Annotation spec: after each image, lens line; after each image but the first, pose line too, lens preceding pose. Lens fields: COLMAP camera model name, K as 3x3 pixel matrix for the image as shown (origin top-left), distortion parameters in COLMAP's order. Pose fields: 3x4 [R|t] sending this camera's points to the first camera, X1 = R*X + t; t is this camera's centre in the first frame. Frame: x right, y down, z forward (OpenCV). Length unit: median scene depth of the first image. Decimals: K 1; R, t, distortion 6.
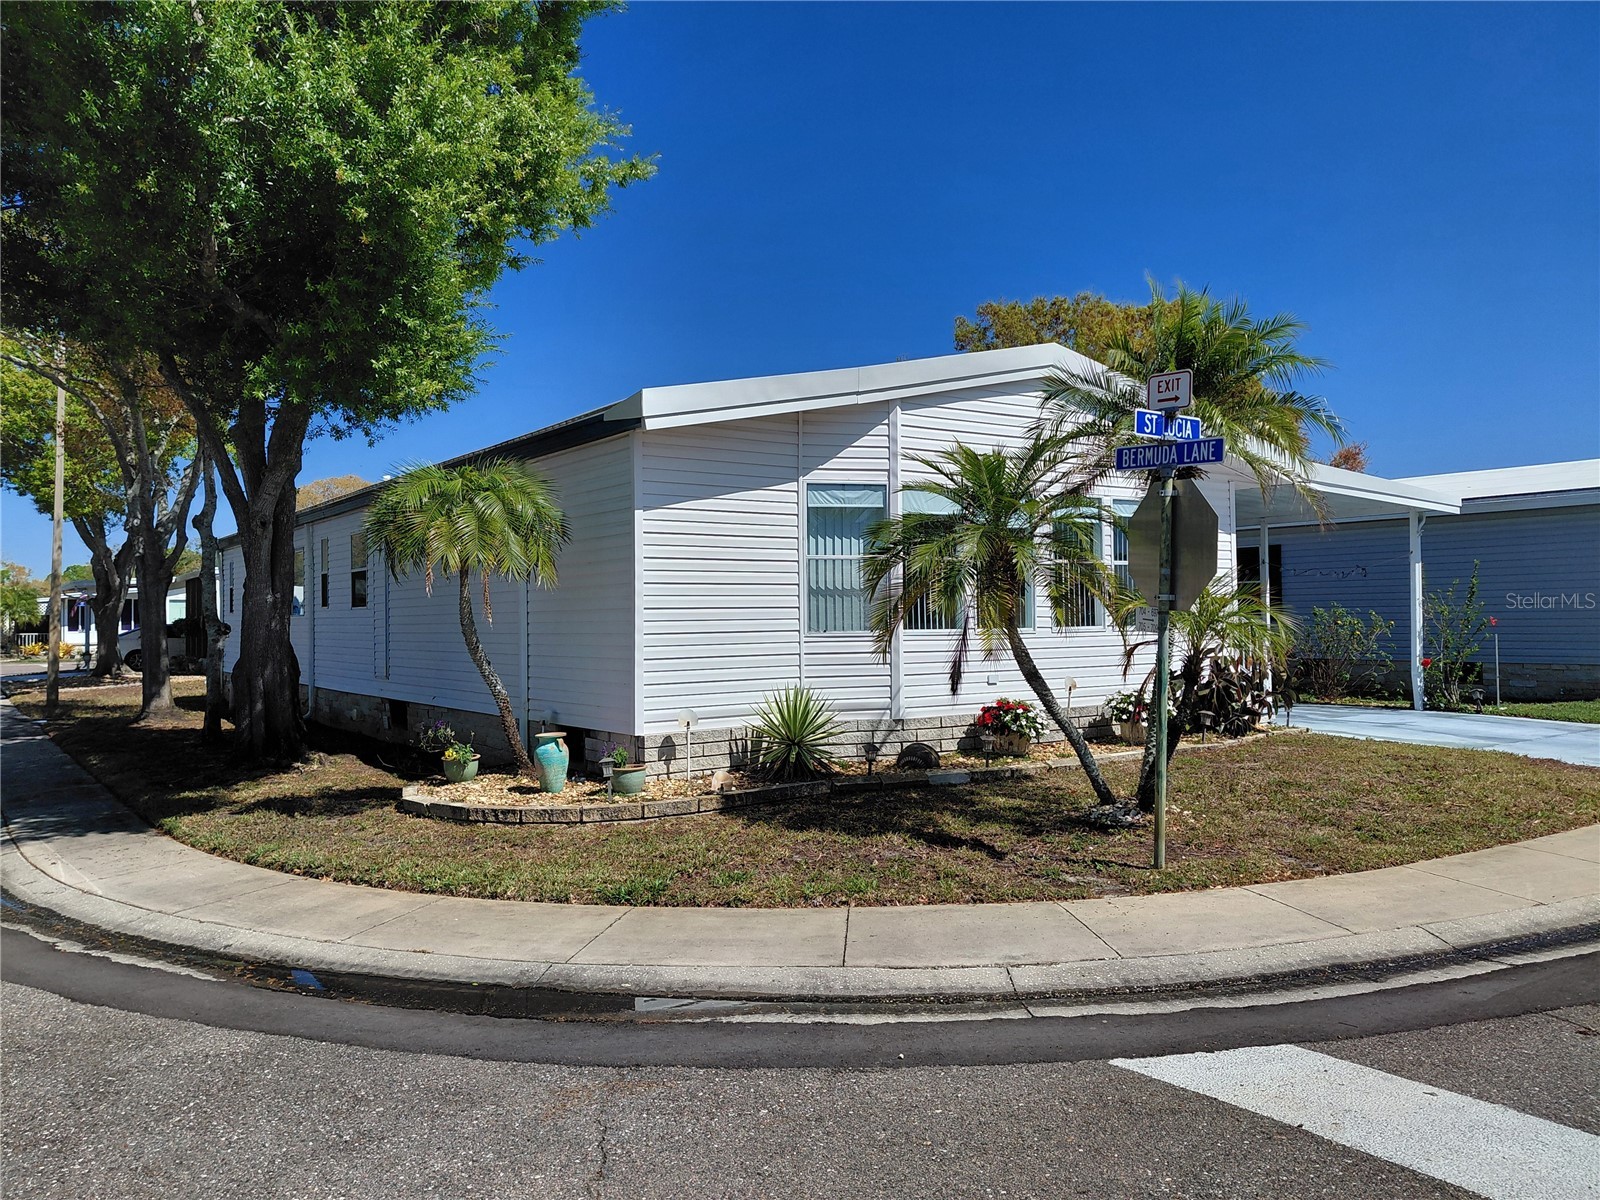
lens RADIAL K [[1187.5, 0, 800.0], [0, 1187.5, 600.0], [0, 0, 1]] dist [0.172078, -0.404739]
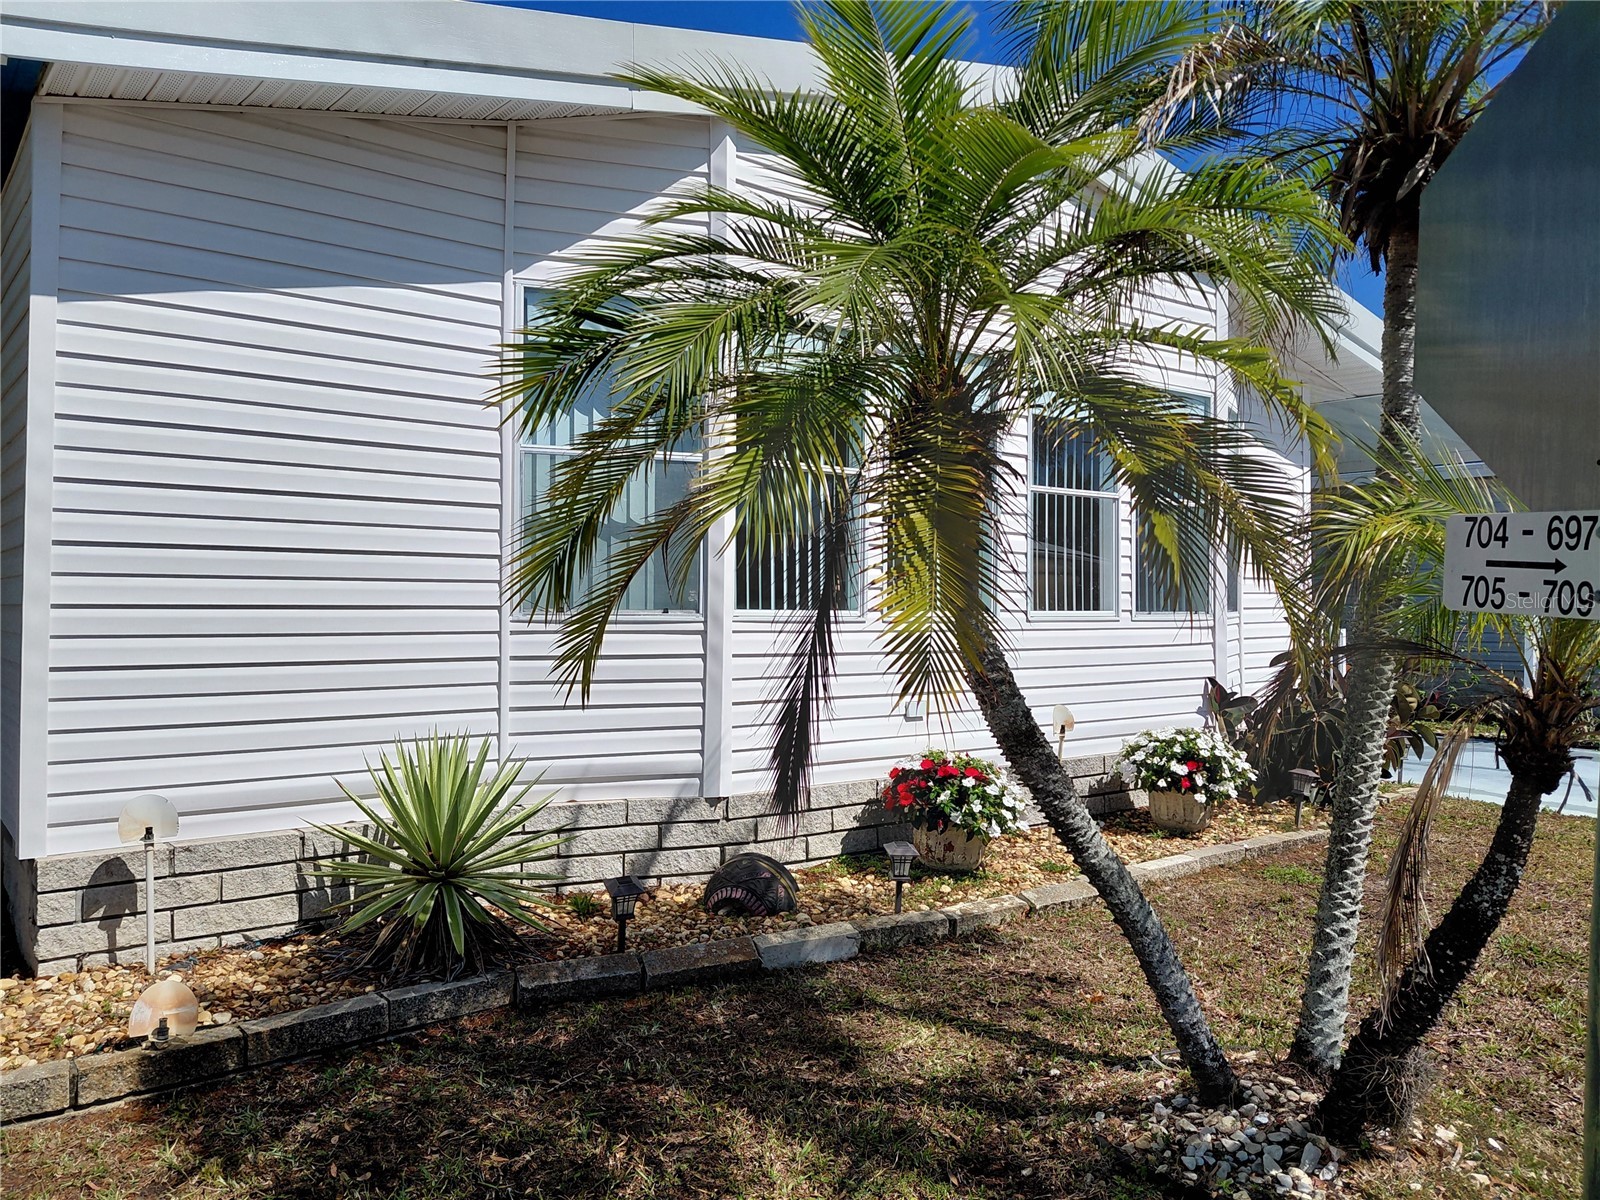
lens RADIAL K [[1187.5, 0, 800.0], [0, 1187.5, 600.0], [0, 0, 1]] dist [0.172078, -0.404739]
pose [[0.998250, 0.017555, 0.056465, 0.088009], [-0.018112, 0.999792, 0.009370, 0.016544], [-0.056289, -0.010376, 0.998361, 0.526395]]
